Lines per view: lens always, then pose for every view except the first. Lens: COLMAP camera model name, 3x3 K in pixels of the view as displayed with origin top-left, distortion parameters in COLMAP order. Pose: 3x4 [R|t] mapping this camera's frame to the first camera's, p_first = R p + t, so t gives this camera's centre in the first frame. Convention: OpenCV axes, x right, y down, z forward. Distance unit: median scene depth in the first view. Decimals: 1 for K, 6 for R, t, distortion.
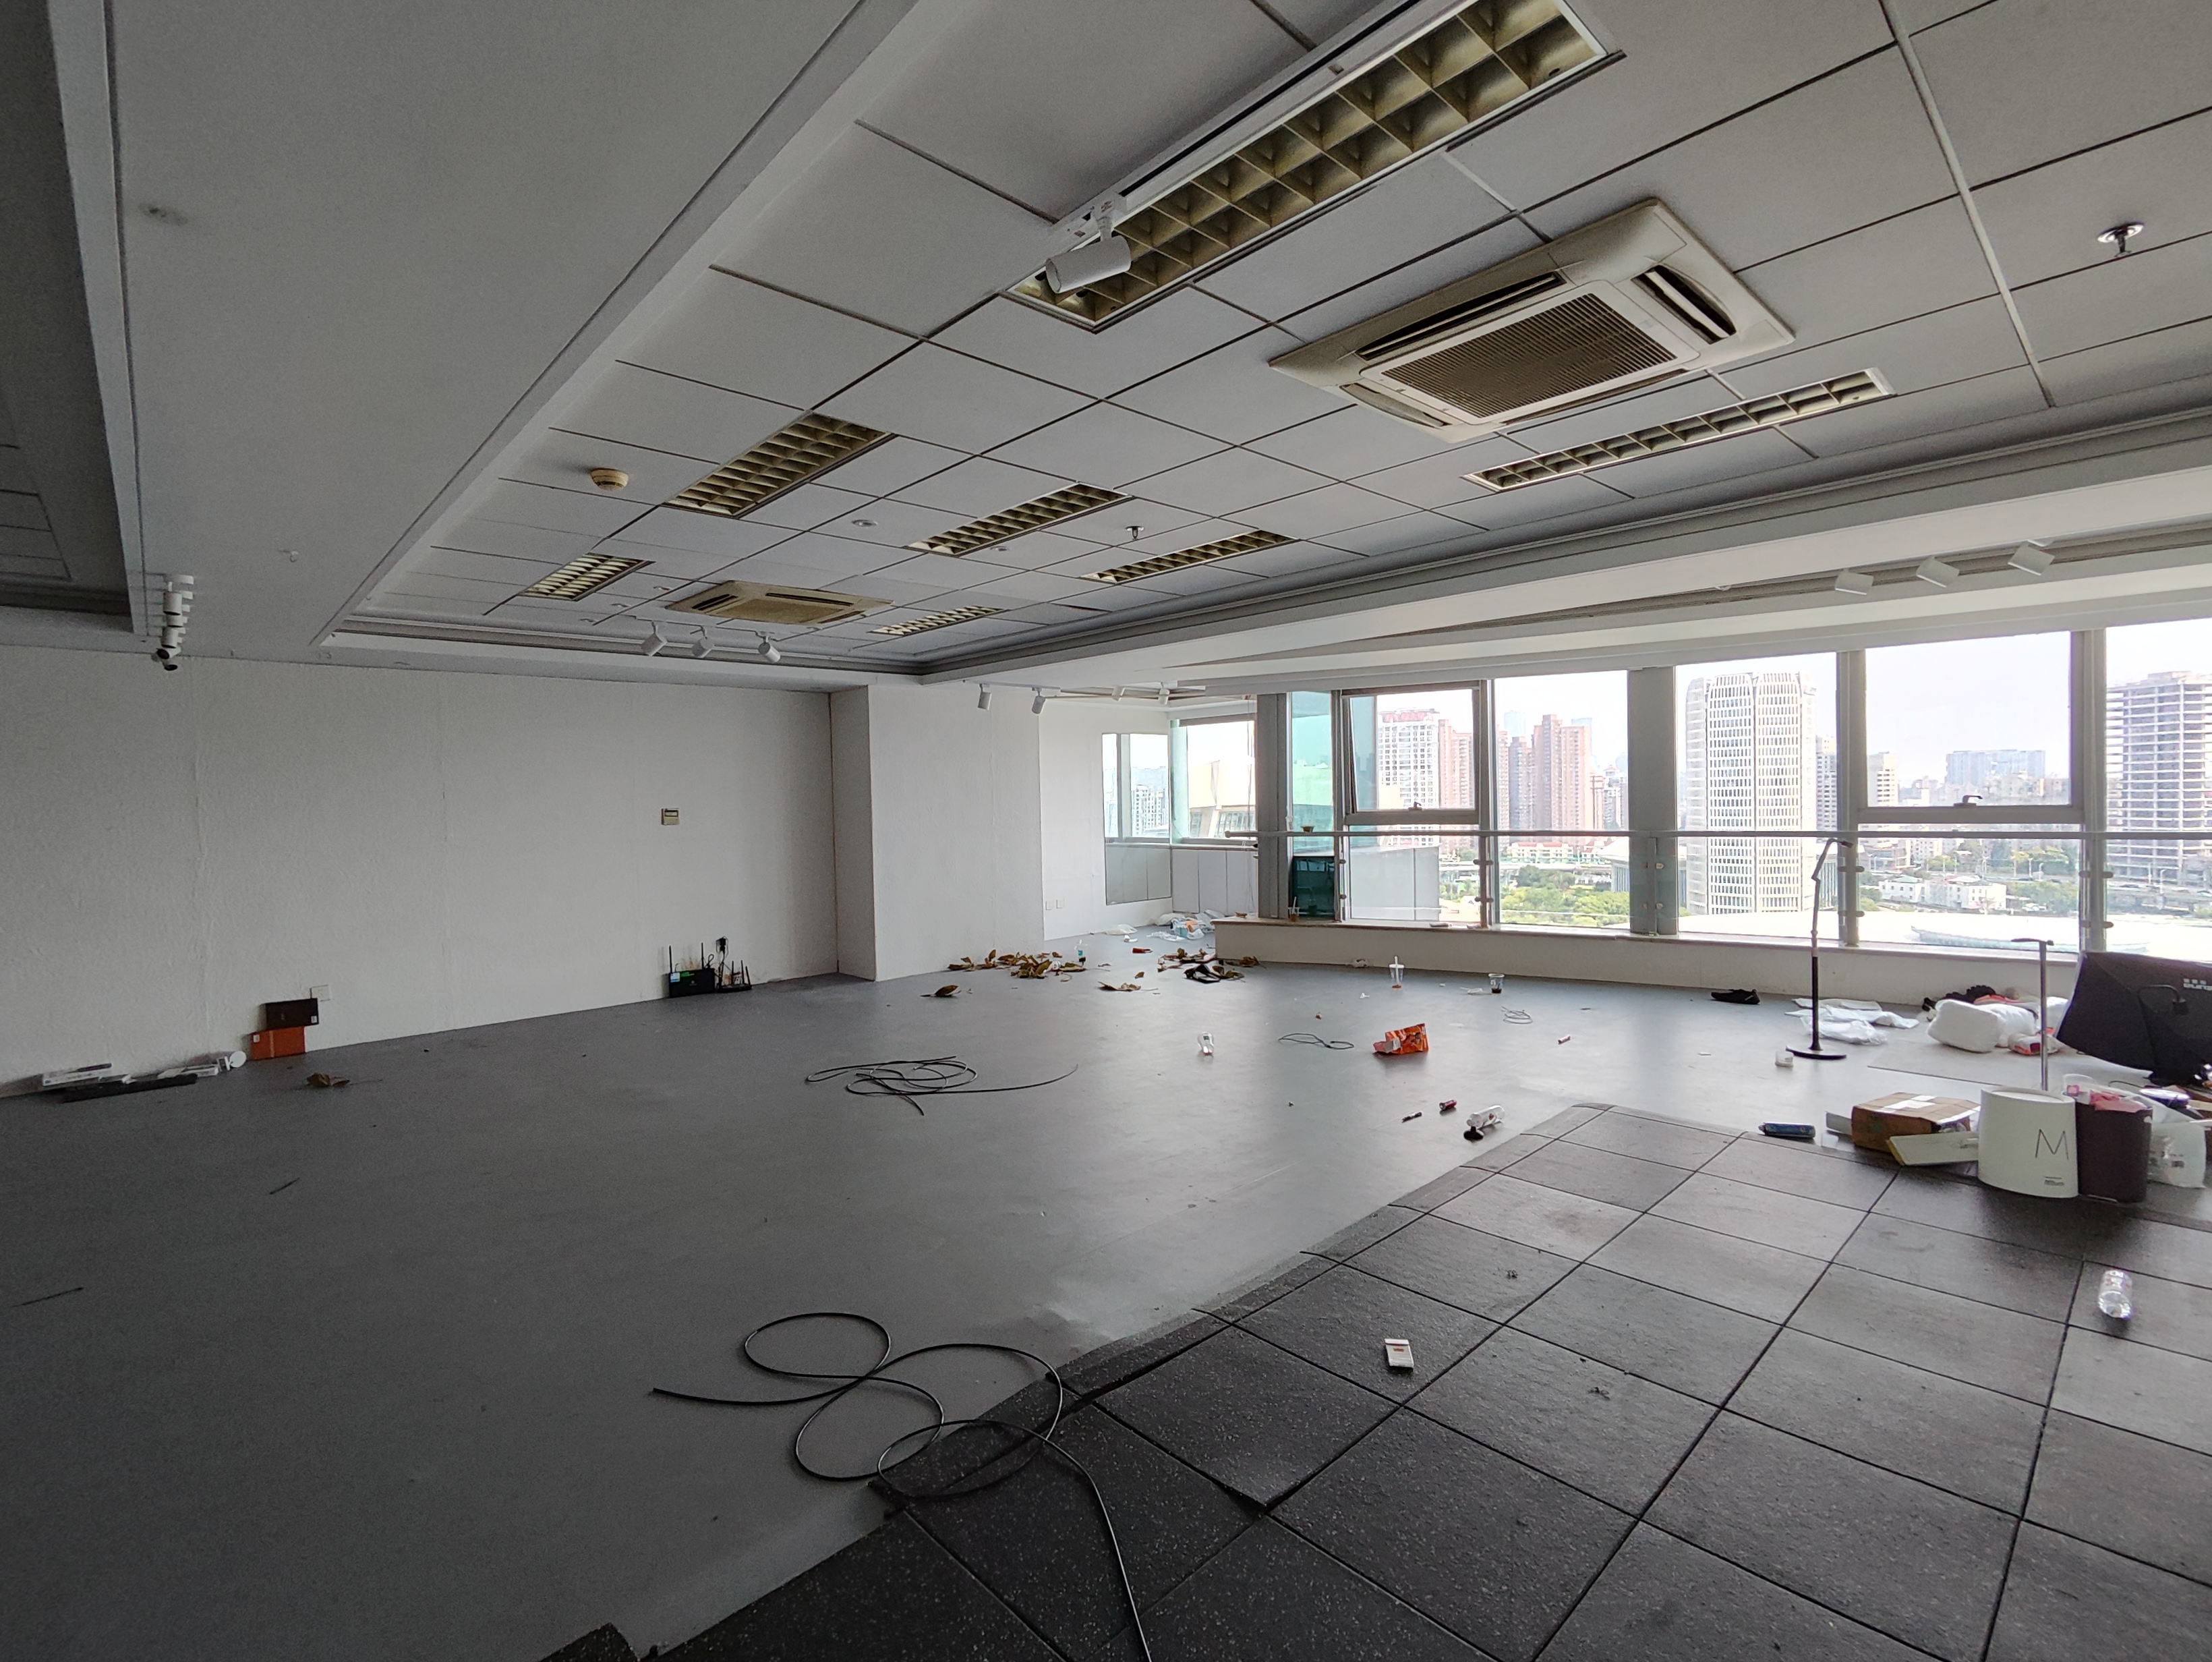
lens RADIAL K [[1014.1, 0, 1102.0], [0, 1014.1, 815.5], [0, 0, 1]] dist [-0.002614, -0.000525]
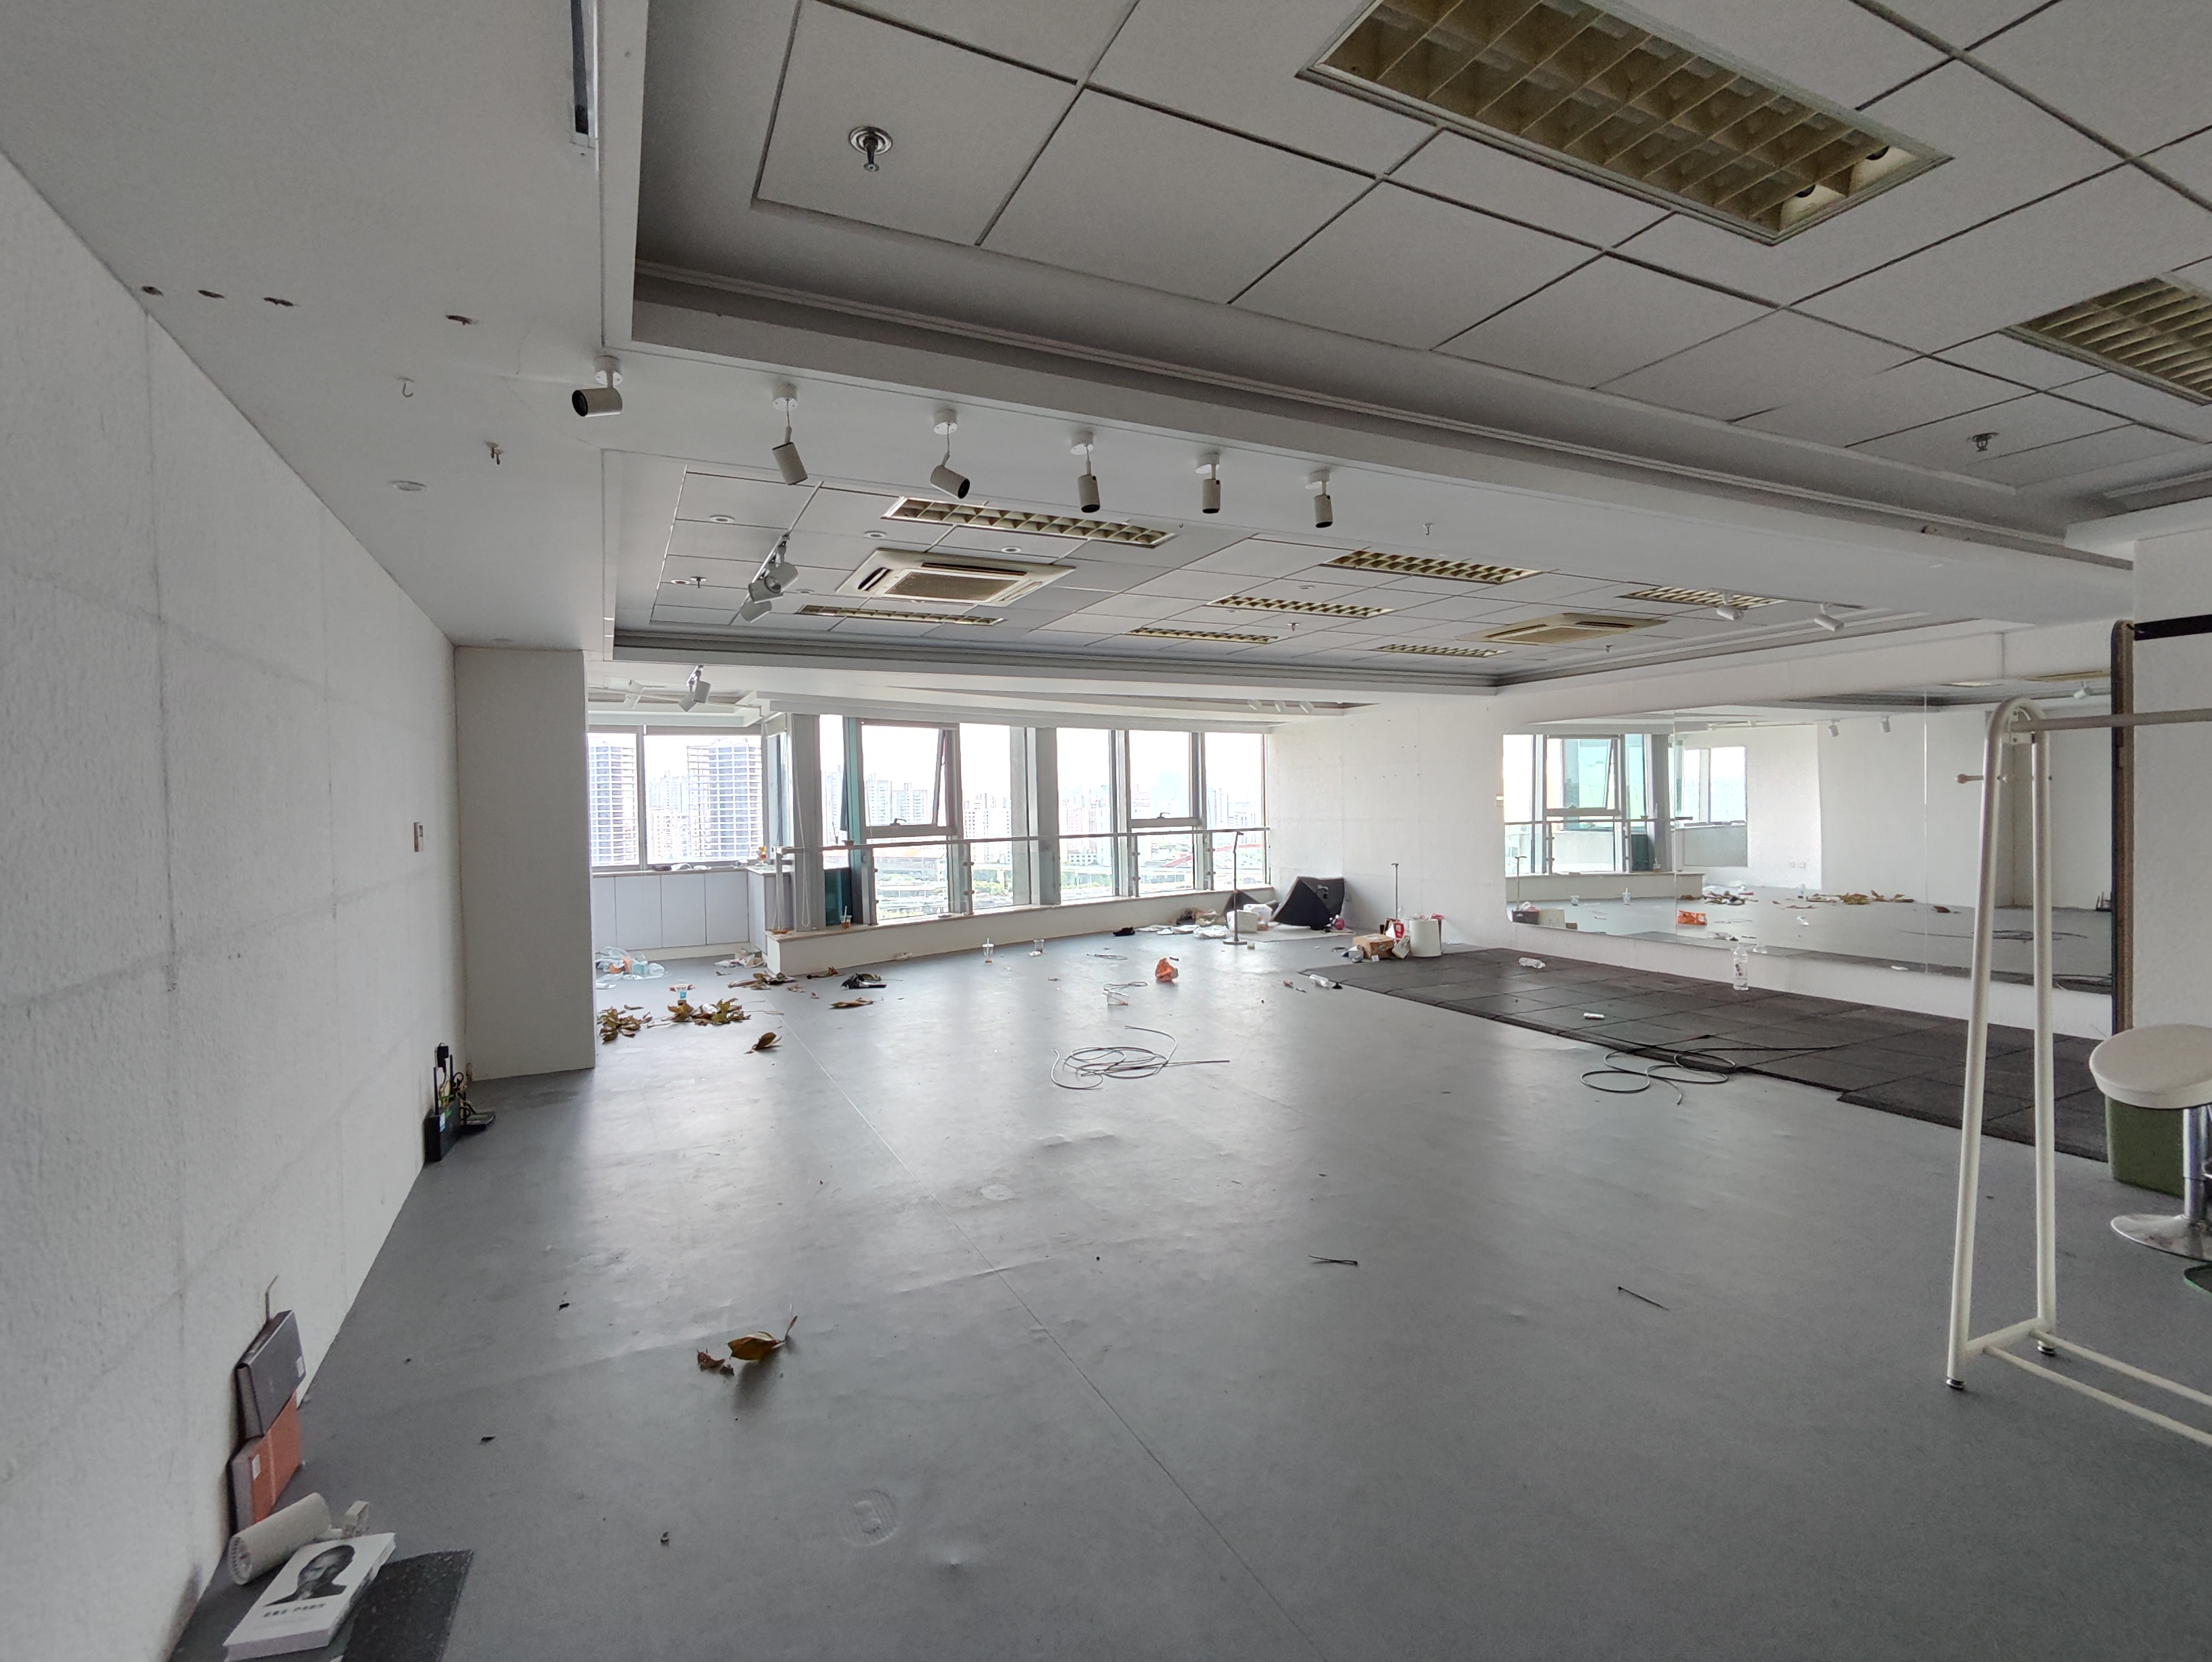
lens RADIAL K [[1014.1, 0, 1096.0], [0, 1014.1, 833.4], [0, 0, 1]] dist [-0.002614, -0.000525]
pose [[0.284932, -0.013120, 0.958458, -0.897417], [0.026992, 0.999620, 0.005659, 0.005025], [-0.958168, 0.024258, 0.285178, 0.509486]]
